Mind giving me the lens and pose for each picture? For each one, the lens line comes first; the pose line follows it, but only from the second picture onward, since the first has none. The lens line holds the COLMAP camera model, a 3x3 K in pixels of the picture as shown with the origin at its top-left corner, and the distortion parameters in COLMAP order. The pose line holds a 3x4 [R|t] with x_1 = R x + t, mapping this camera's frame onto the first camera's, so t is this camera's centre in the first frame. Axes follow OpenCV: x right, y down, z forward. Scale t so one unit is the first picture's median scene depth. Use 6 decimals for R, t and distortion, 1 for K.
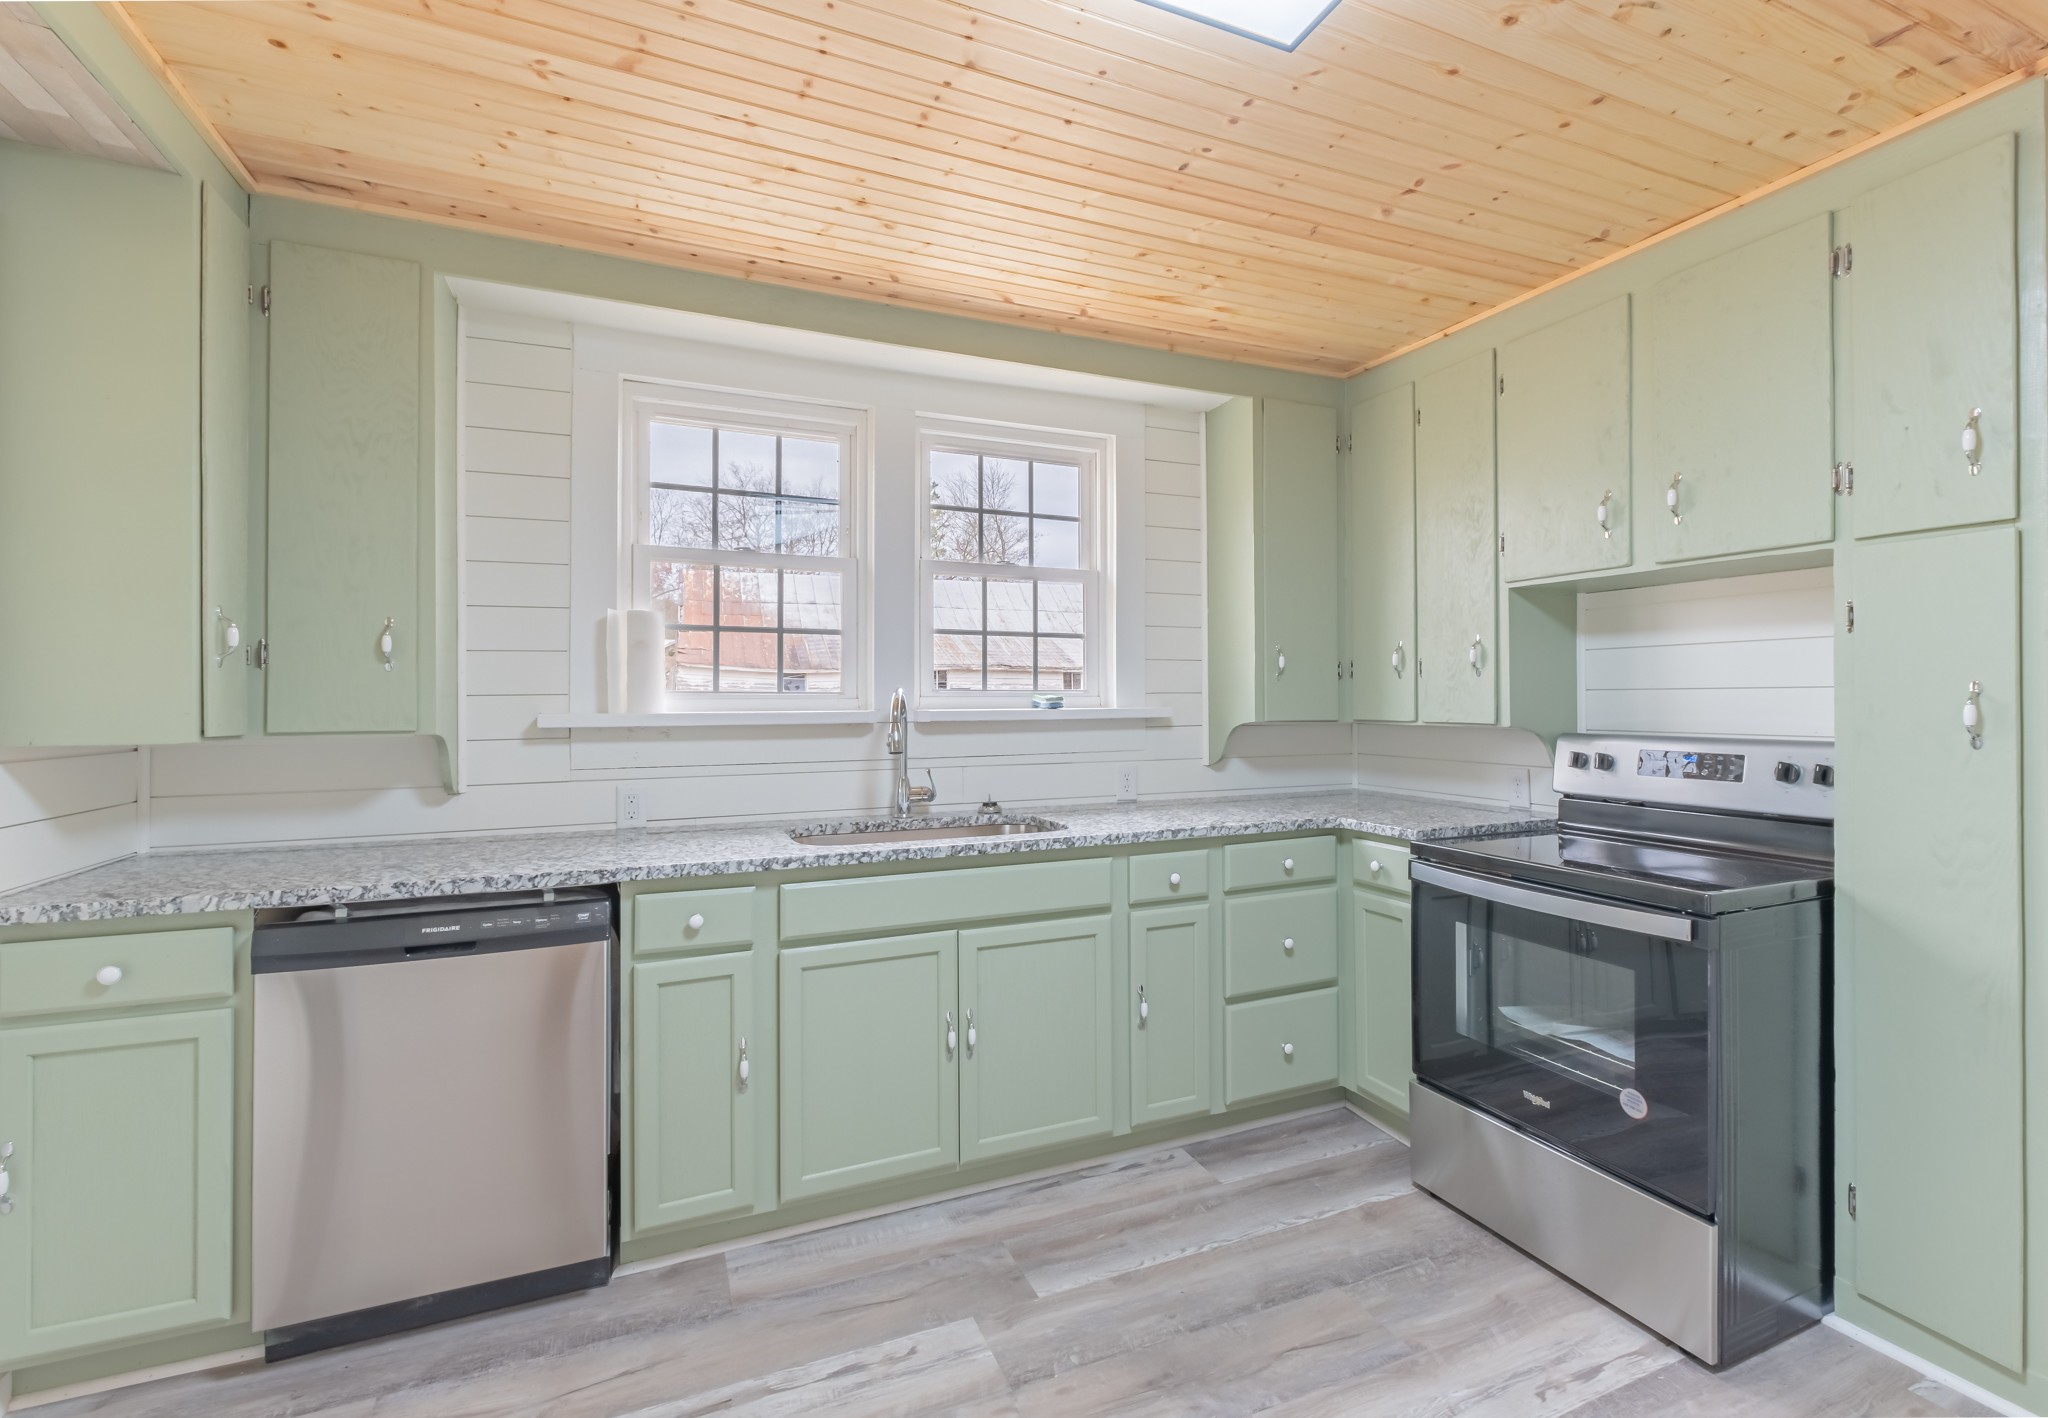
lens RADIAL K [[931.5, 0, 1033.3], [0, 931.5, 699.1], [0, 0, 1]] dist [0.006746, -0.002917]
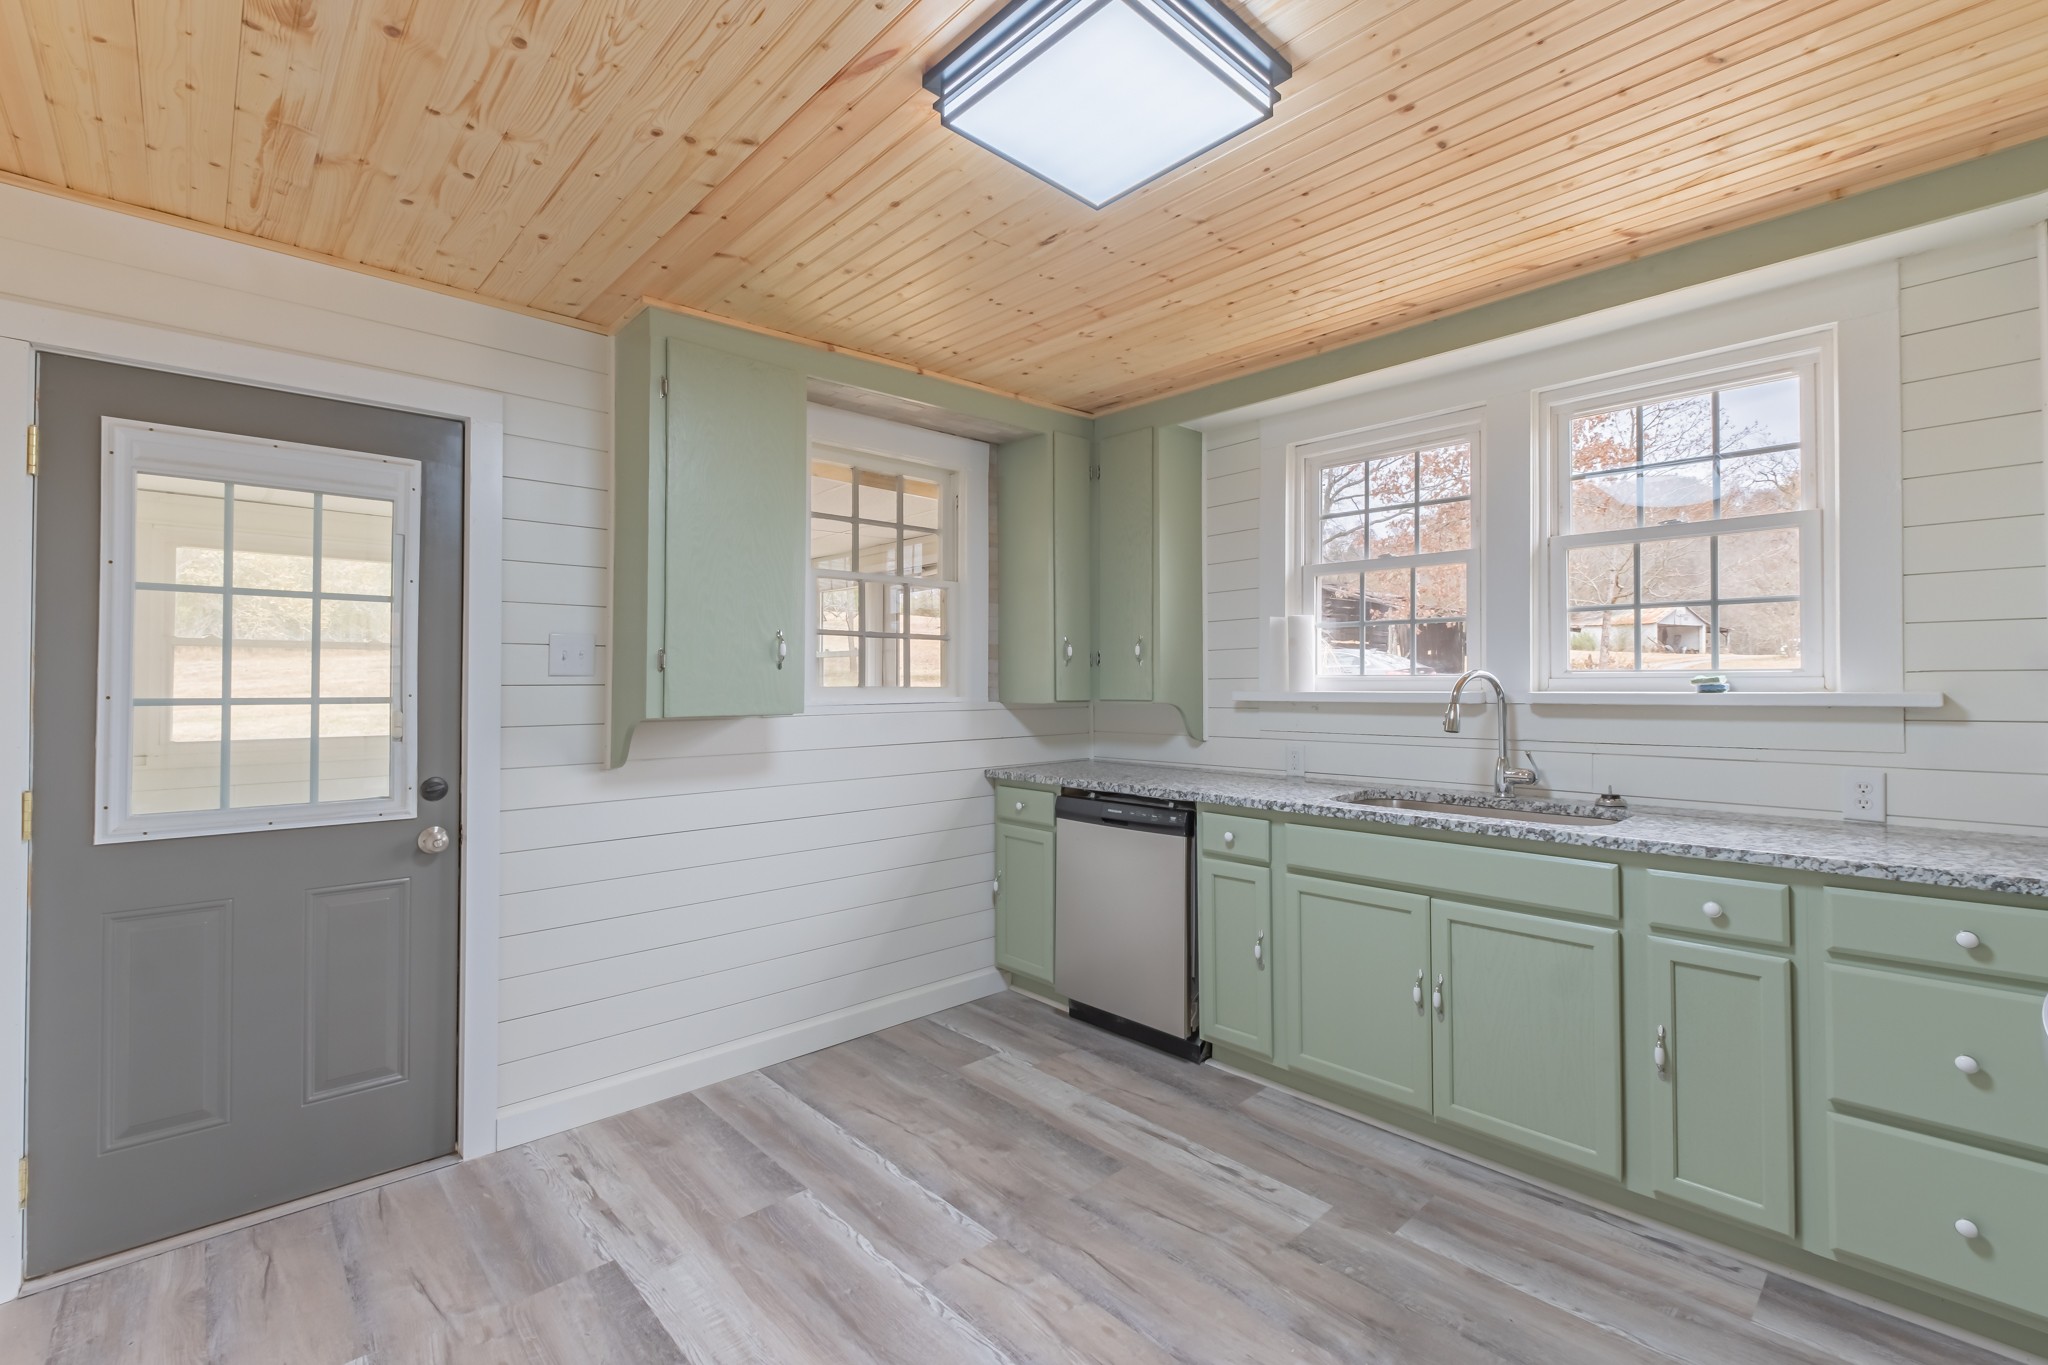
lens RADIAL K [[895.9, 0, 1028.1], [0, 895.9, 676.2], [0, 0, 1]] dist [0.001517, -0.003177]
pose [[0.332195, -0.004453, -0.943200, 0.760111], [0.004488, 0.999985, -0.003140, -0.005552], [0.943200, -0.003190, 0.332210, 0.226855]]
